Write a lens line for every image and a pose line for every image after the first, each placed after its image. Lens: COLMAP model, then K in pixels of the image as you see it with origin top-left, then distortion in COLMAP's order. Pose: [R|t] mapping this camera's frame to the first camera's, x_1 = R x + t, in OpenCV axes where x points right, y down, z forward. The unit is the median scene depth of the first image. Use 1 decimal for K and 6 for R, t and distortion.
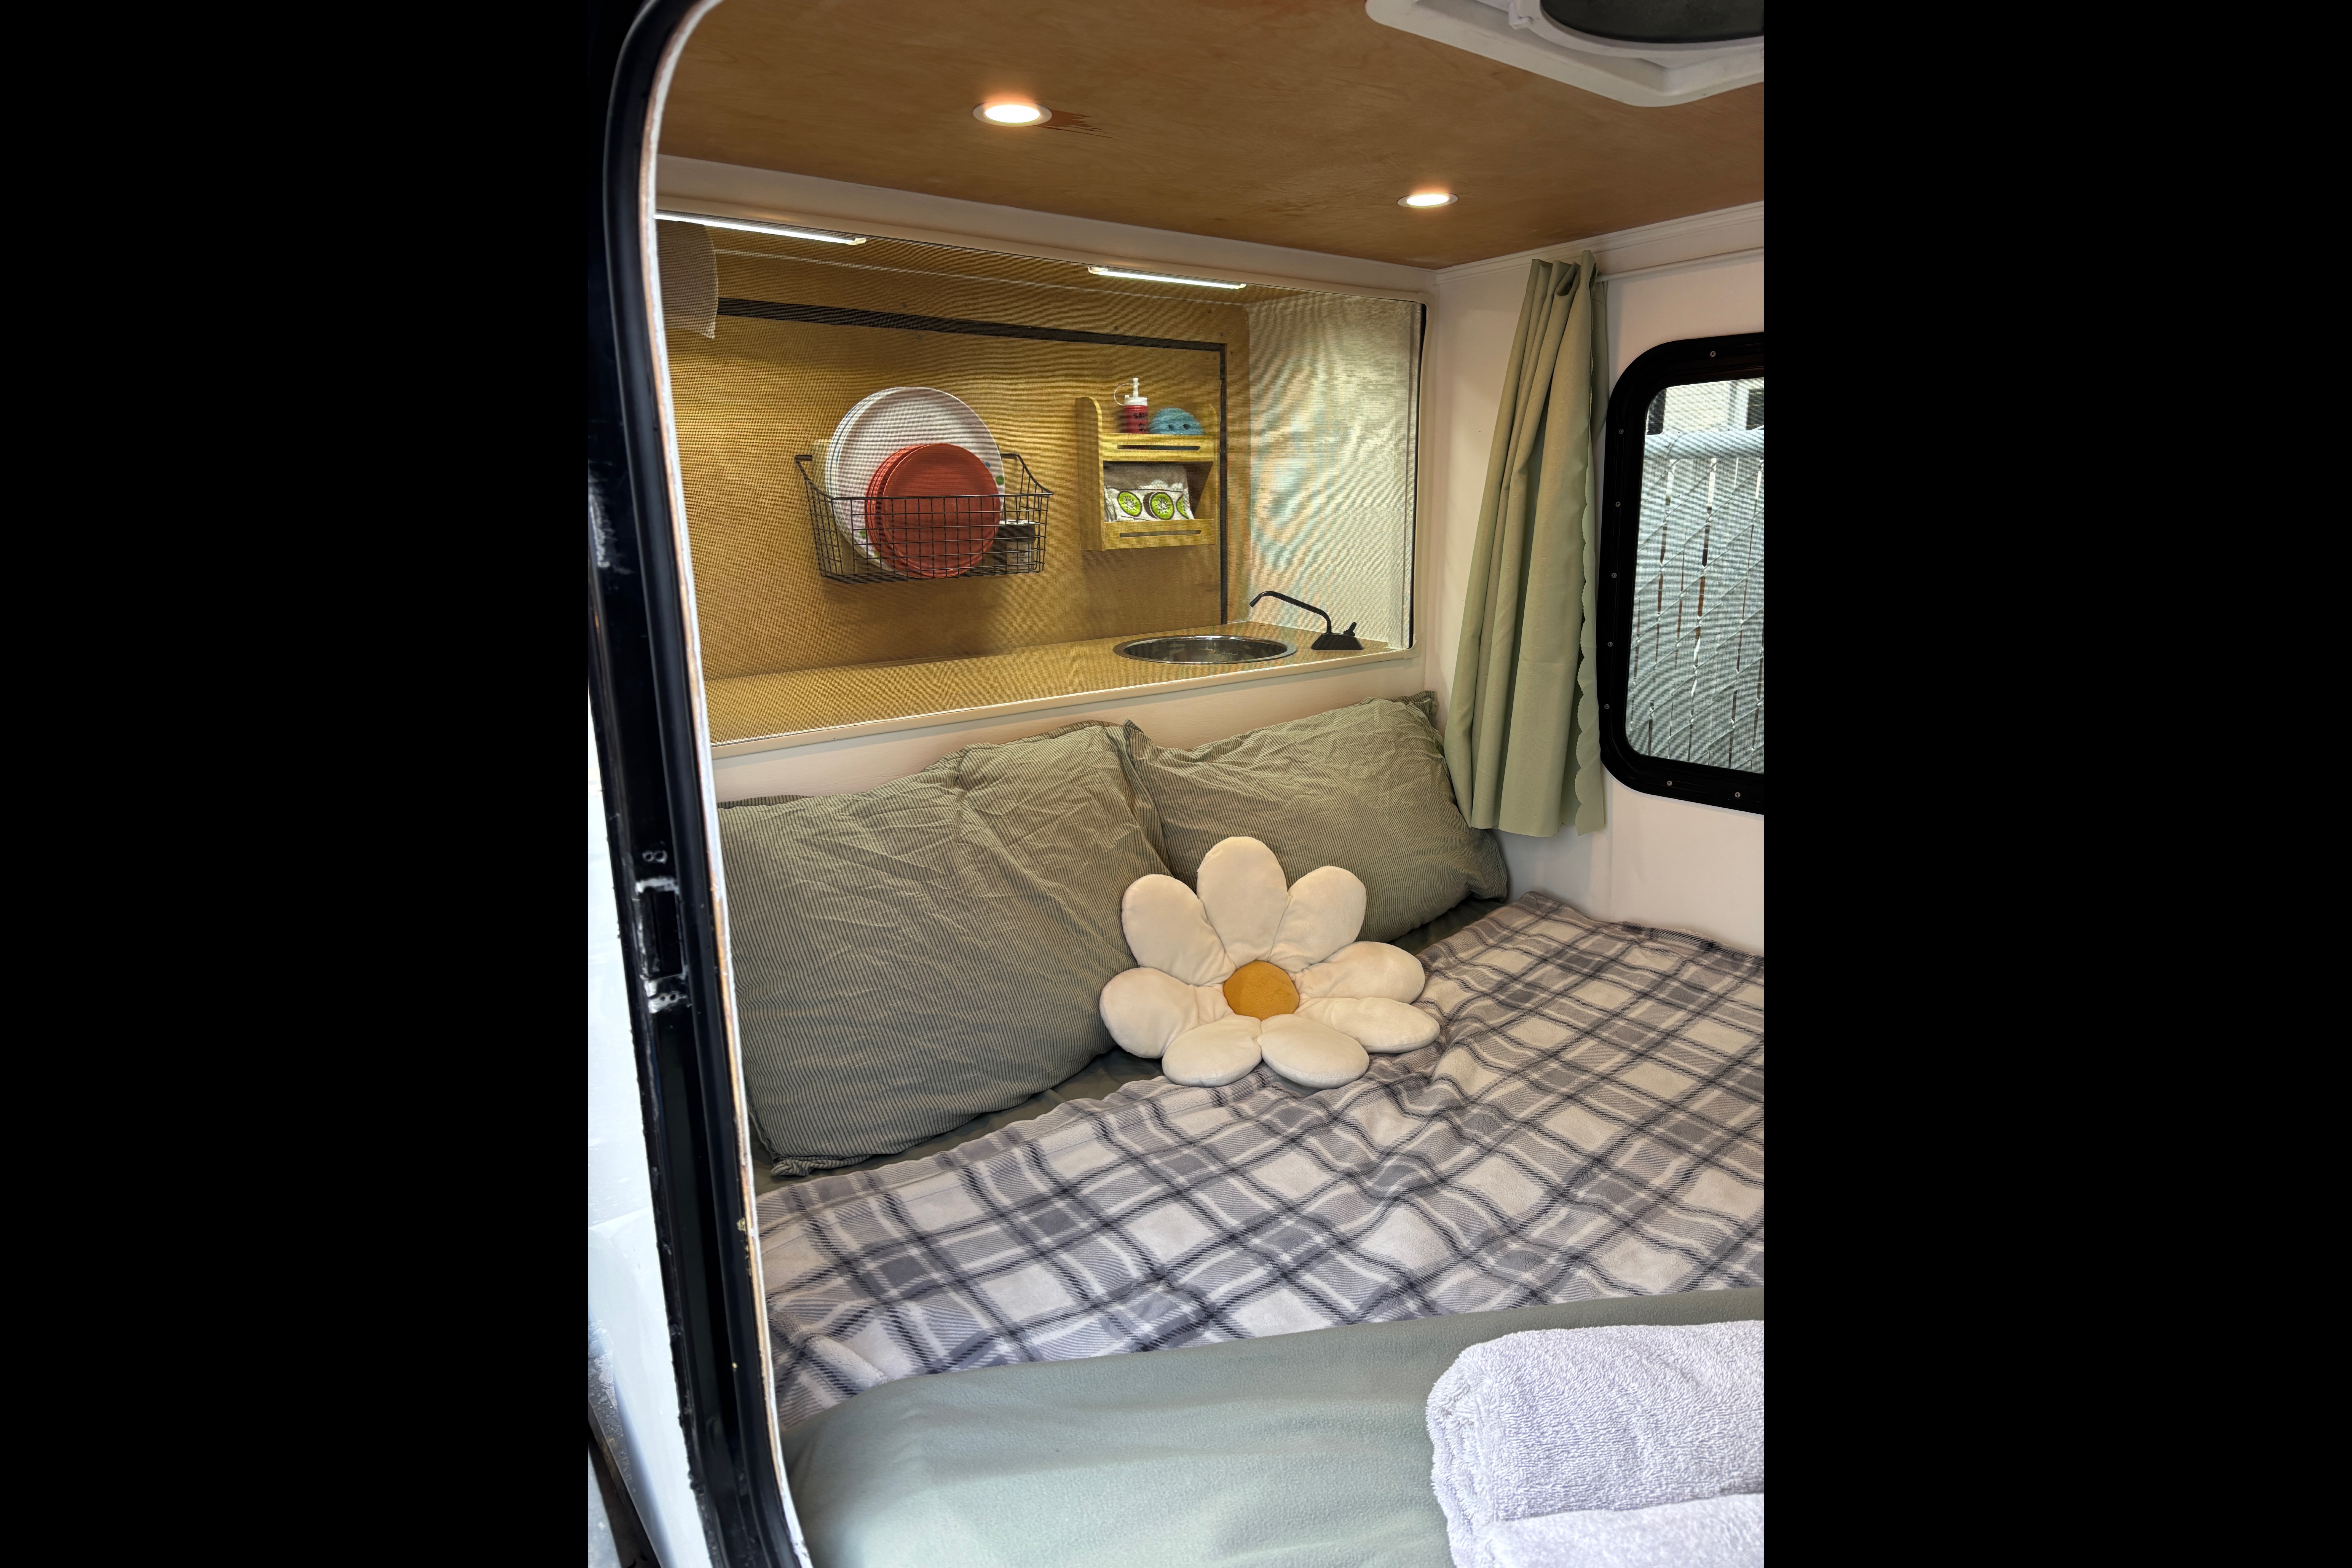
lens RADIAL K [[1121.9, 0, 1168.7], [0, 1121.9, 750.7], [0, 0, 1]] dist [-0.017181, -0.000532]
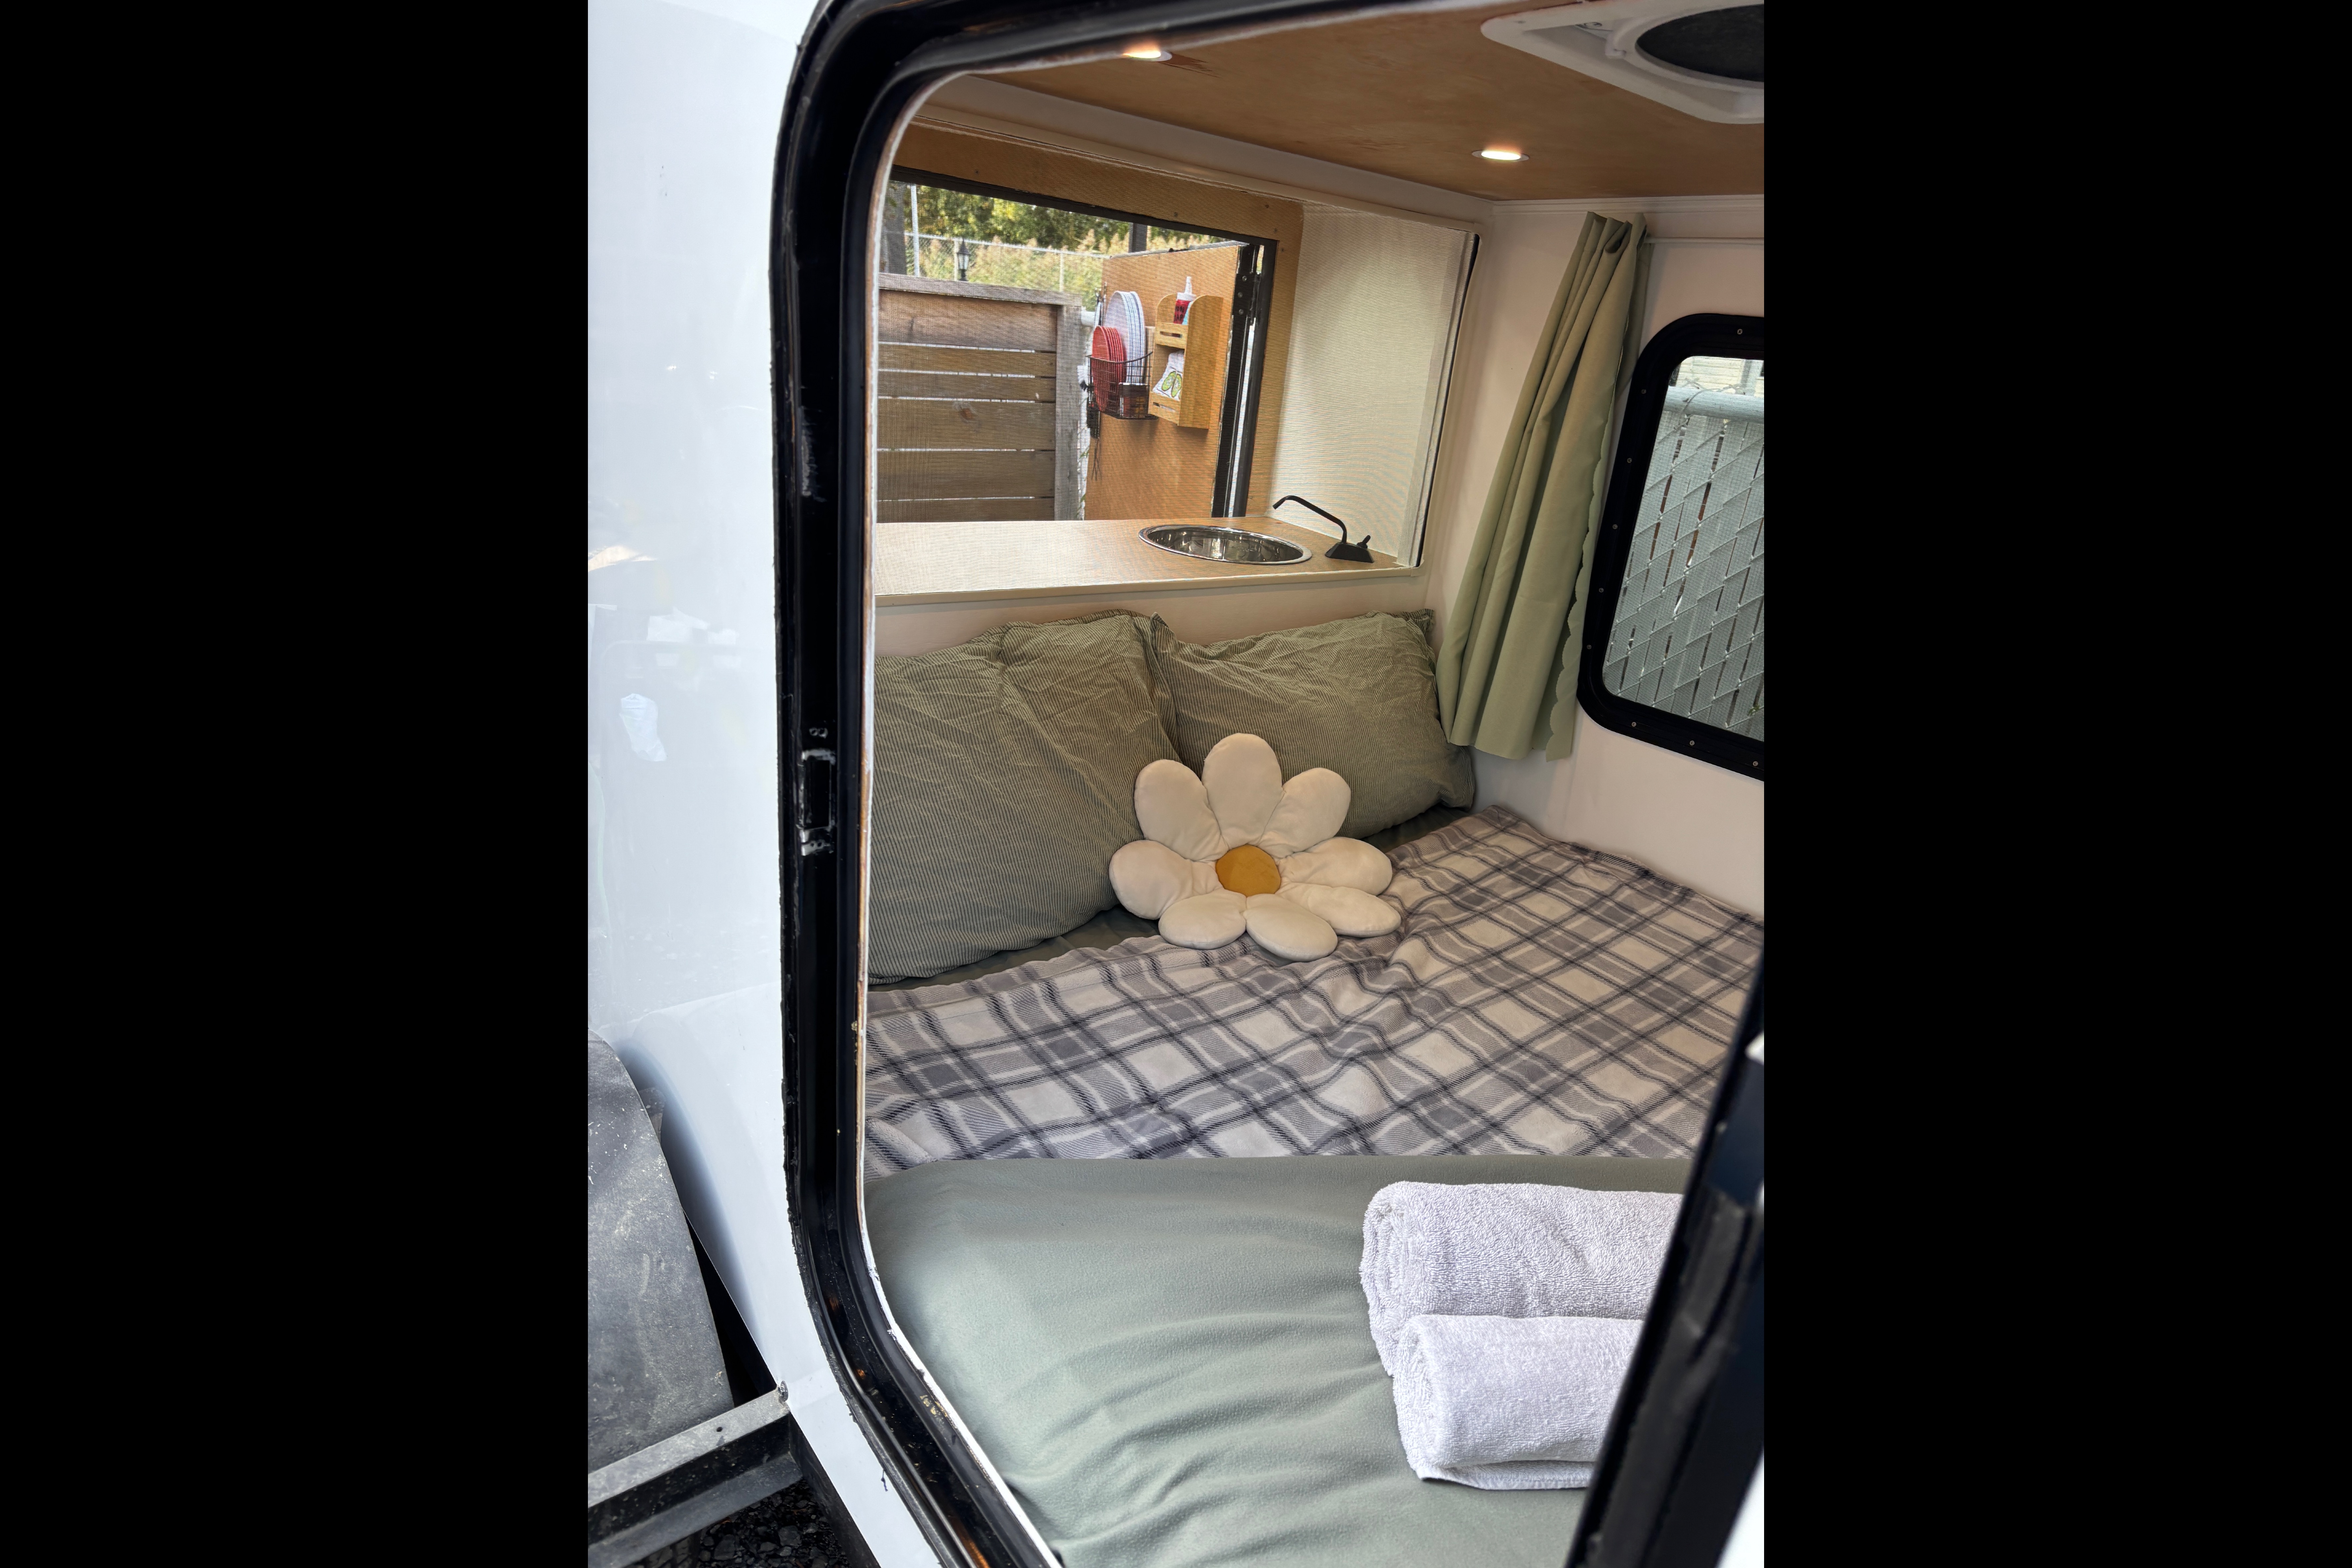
lens RADIAL K [[1121.9, 0, 1168.7], [0, 1121.9, 750.7], [0, 0, 1]] dist [-0.017181, -0.000532]
pose [[0.993147, 0.111142, 0.036153, -0.055347], [-0.114821, 0.985575, 0.124329, -0.038254], [-0.021814, -0.127628, 0.991582, -0.107063]]
